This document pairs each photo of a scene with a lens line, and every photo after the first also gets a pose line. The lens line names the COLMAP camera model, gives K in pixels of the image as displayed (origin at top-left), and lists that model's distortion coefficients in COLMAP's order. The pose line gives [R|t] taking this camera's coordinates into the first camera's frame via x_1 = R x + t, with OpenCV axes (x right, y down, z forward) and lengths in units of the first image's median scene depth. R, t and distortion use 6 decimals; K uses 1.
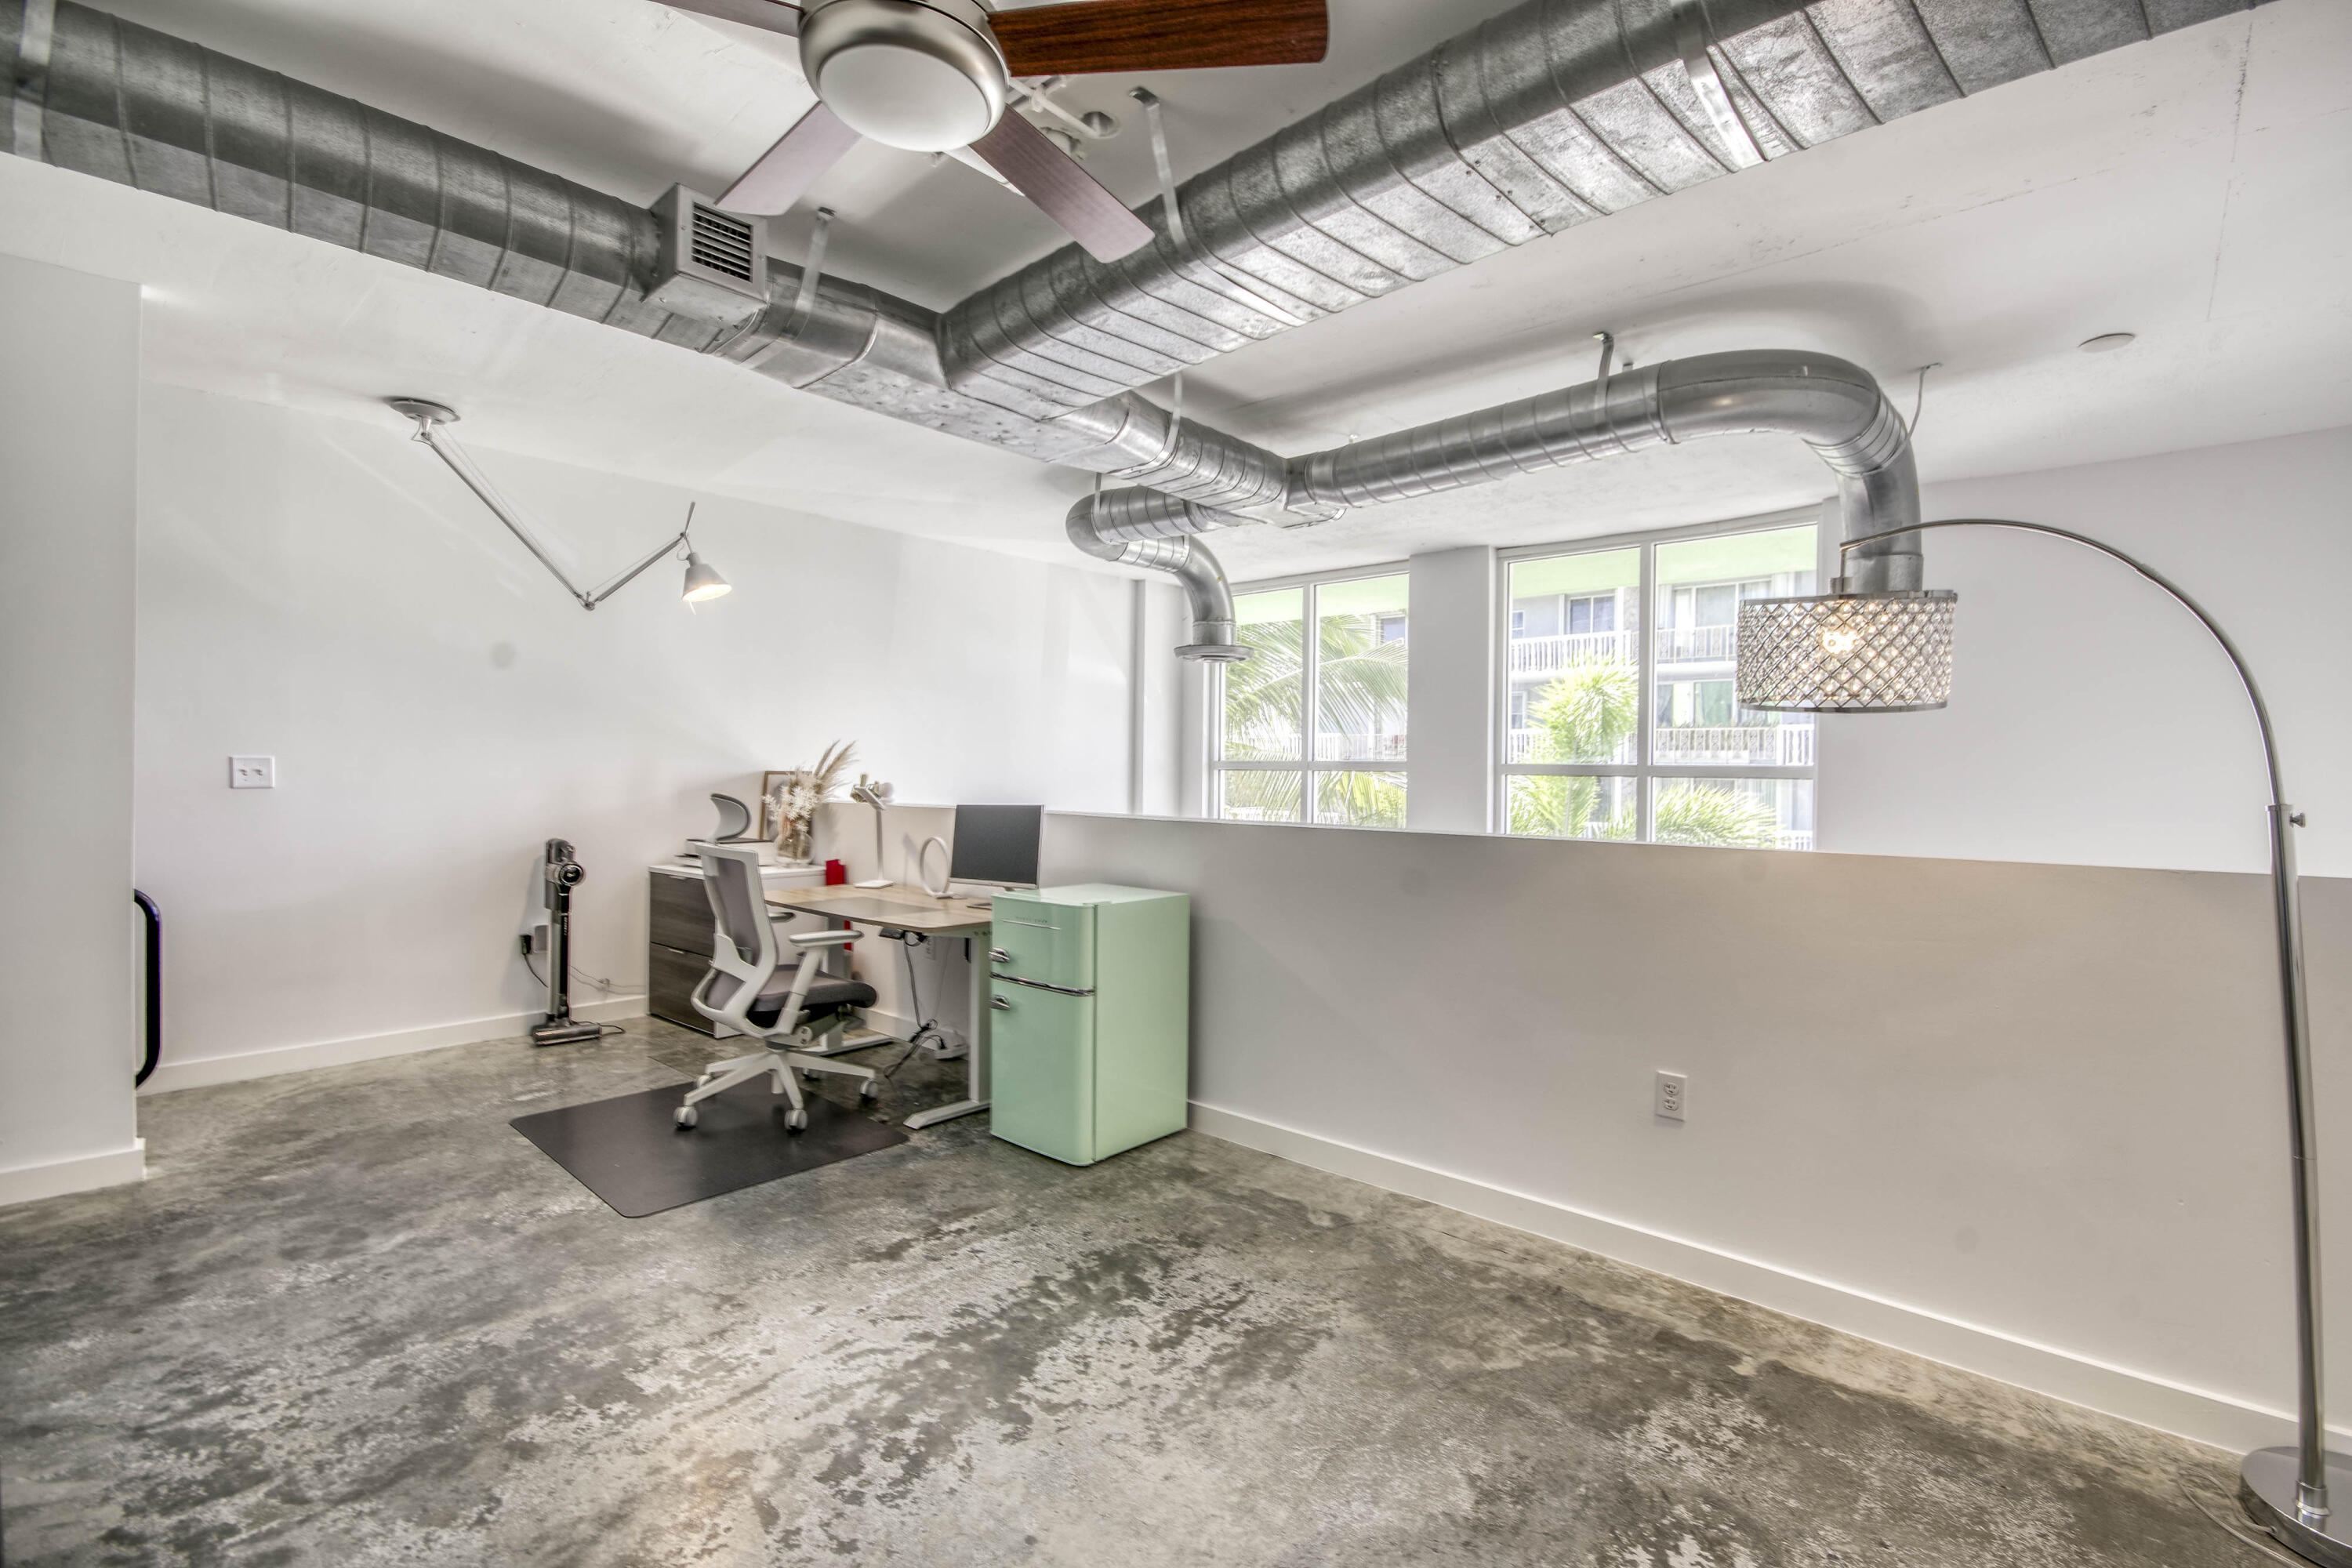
lens RADIAL K [[1059.6, 0, 1236.6], [0, 1059.6, 772.5], [0, 0, 1]] dist [0.013346, -0.016900]
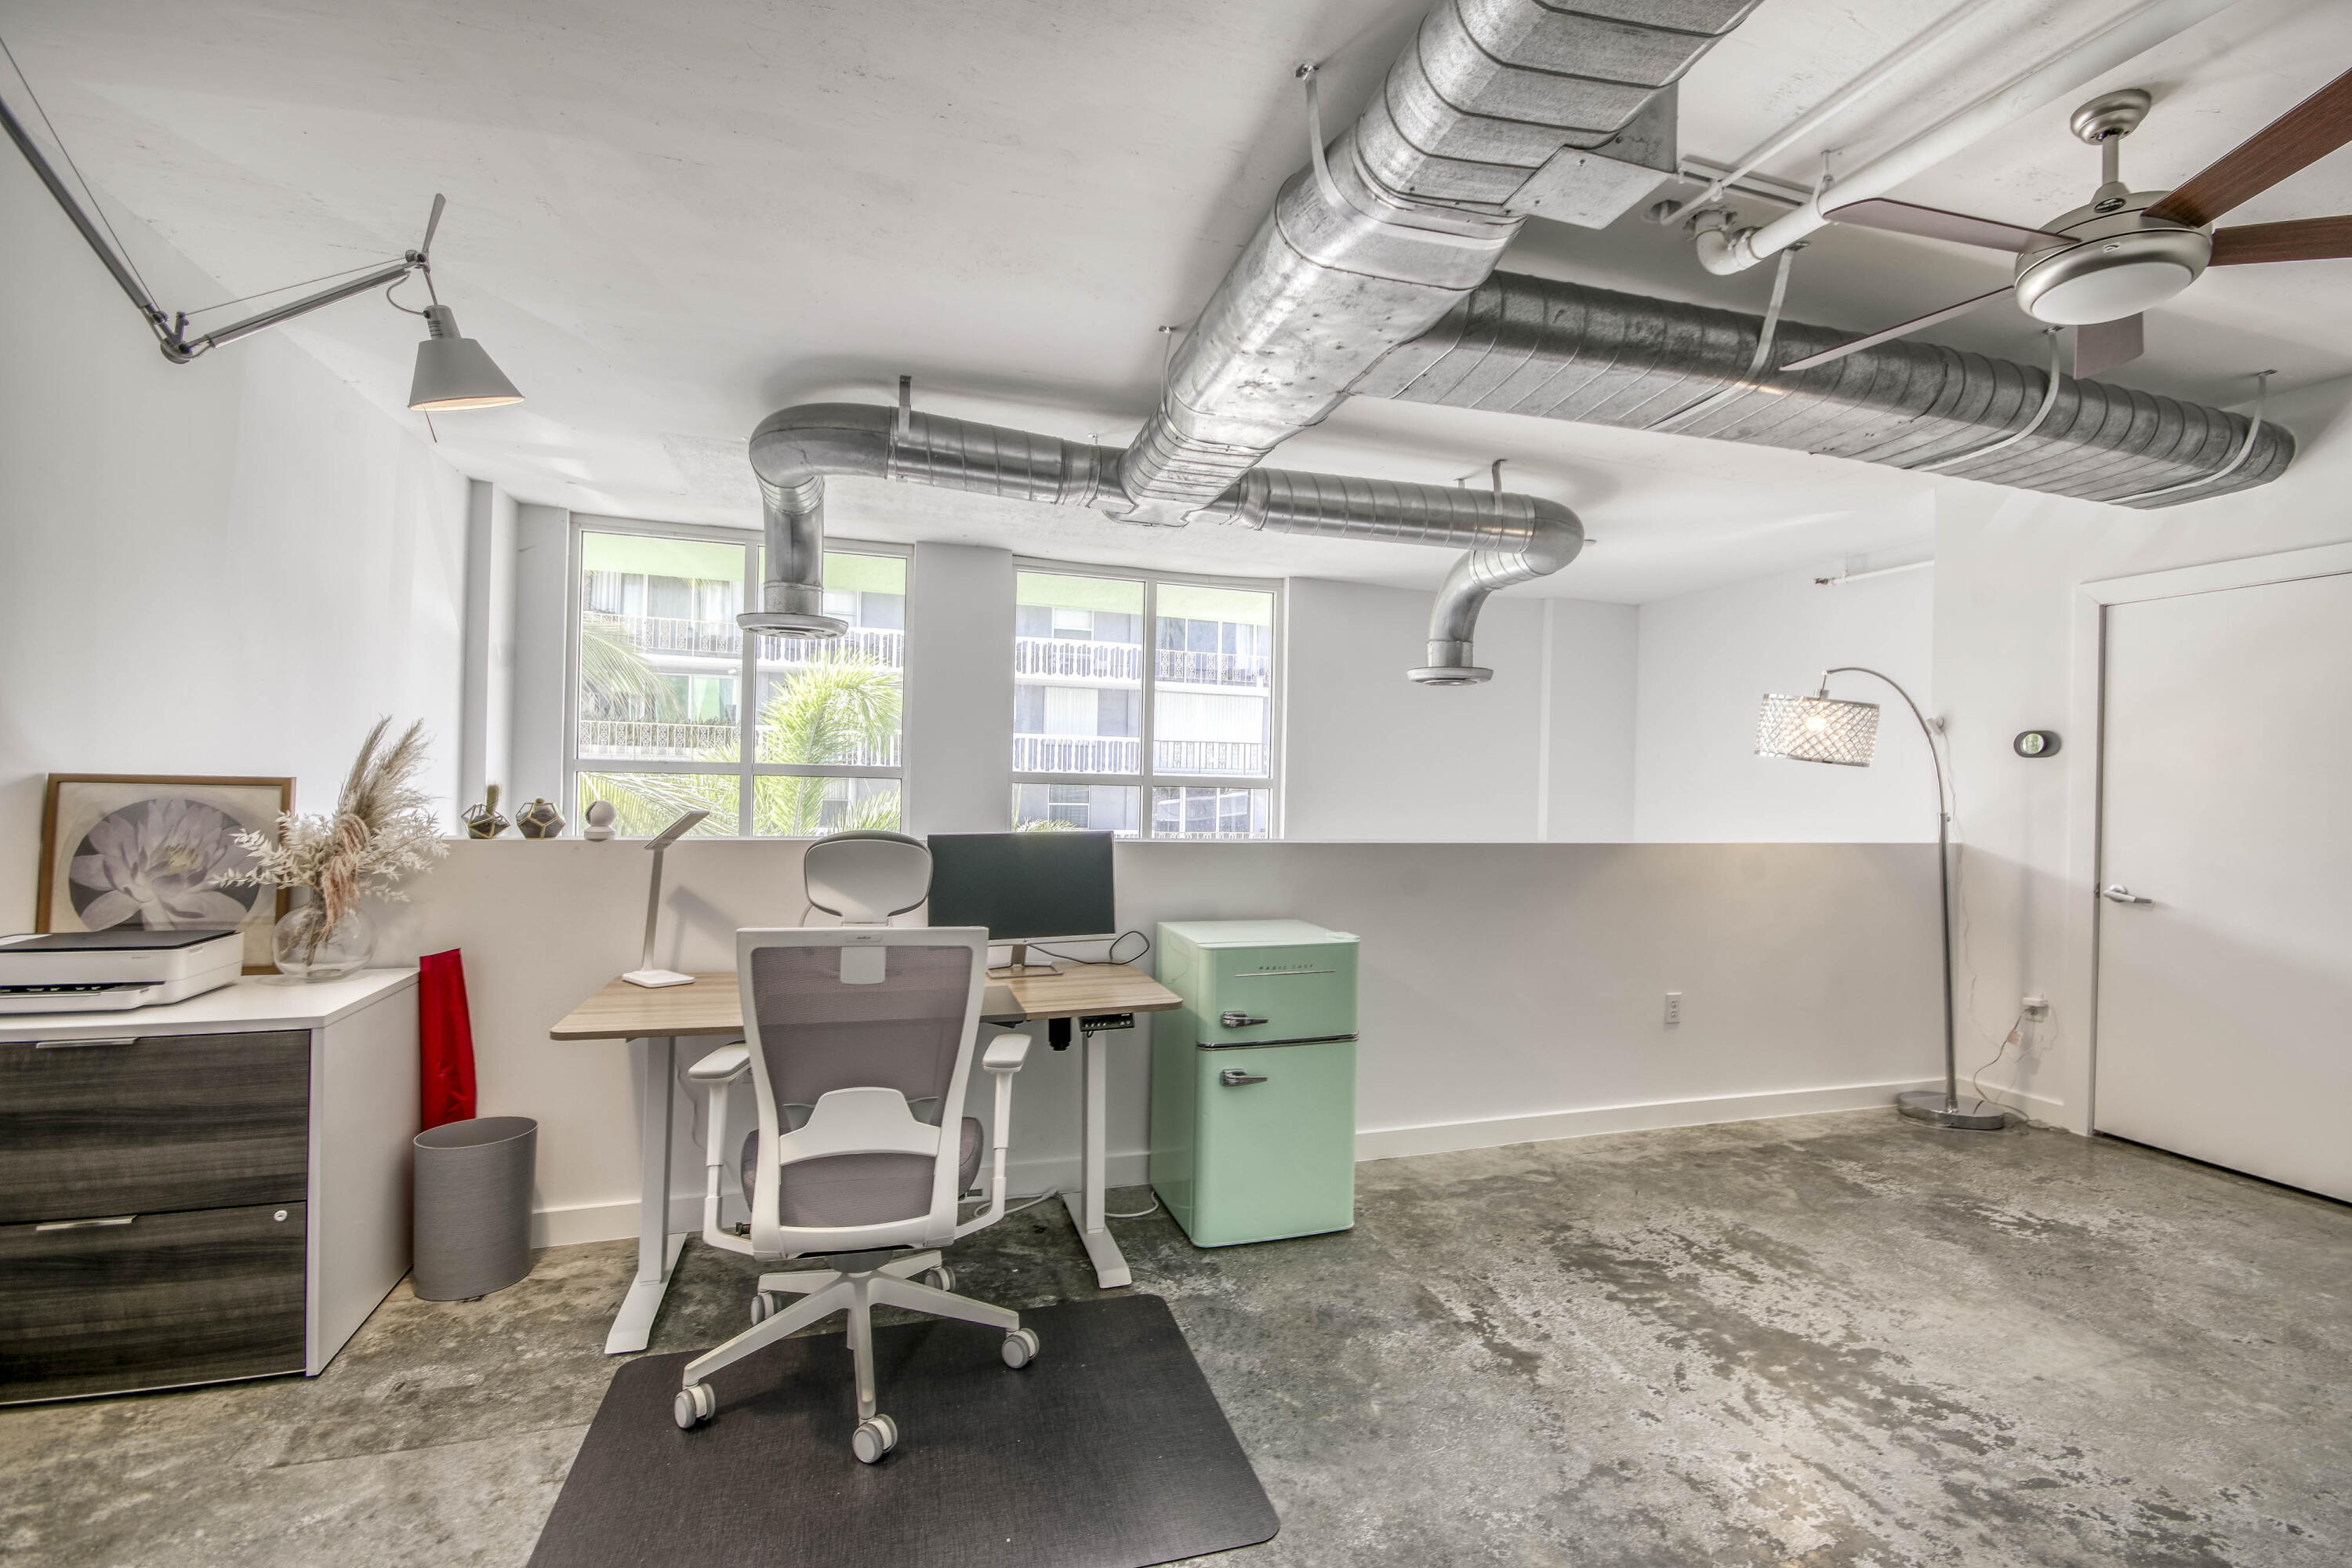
lens RADIAL K [[1046.1, 0, 1231.1], [0, 1046.1, 774.9], [0, 0, 1]] dist [0.001353, -0.007326]
pose [[0.508178, 0.009162, 0.861203, -1.420656], [-0.015776, 0.999875, -0.001328, -0.019854], [-0.861107, -0.012912, 0.508259, 0.932199]]
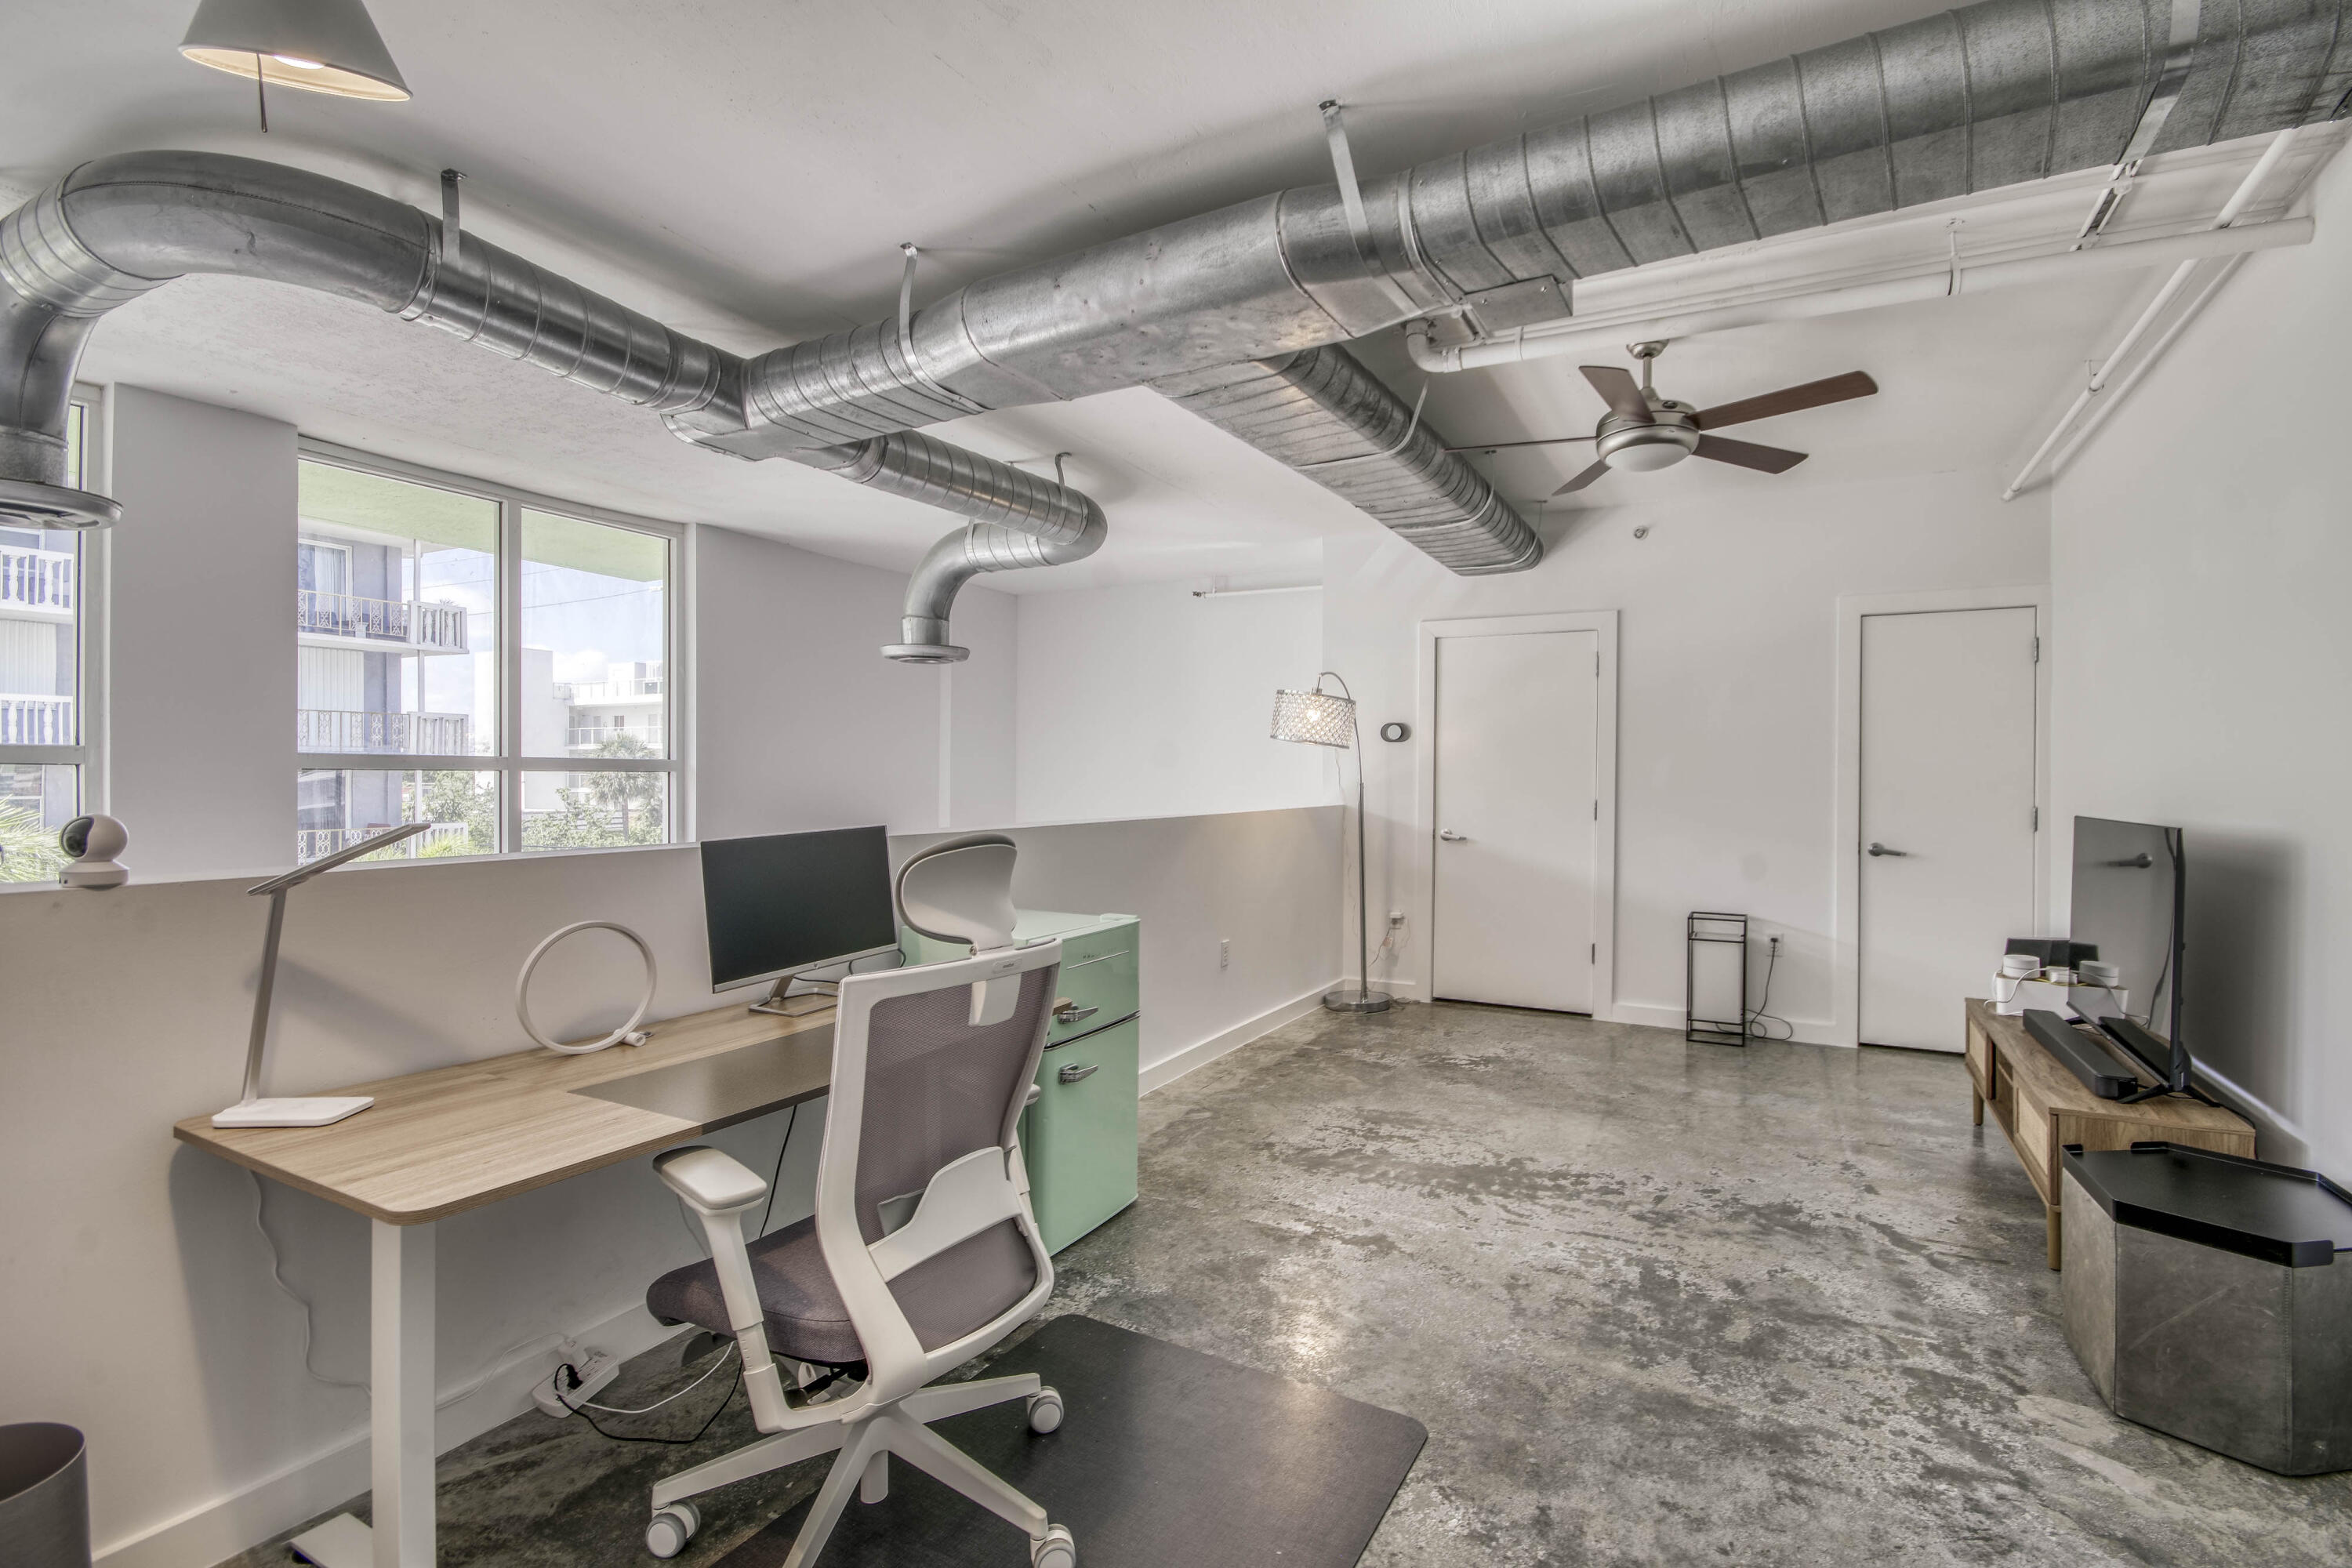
lens RADIAL K [[1046.1, 0, 1231.1], [0, 1046.1, 774.9], [0, 0, 1]] dist [0.001353, -0.007326]
pose [[-0.232089, -0.013622, 0.972599, -1.549067], [-0.008474, 0.999892, 0.011982, -0.021753], [-0.972658, -0.005461, -0.232180, 1.657463]]
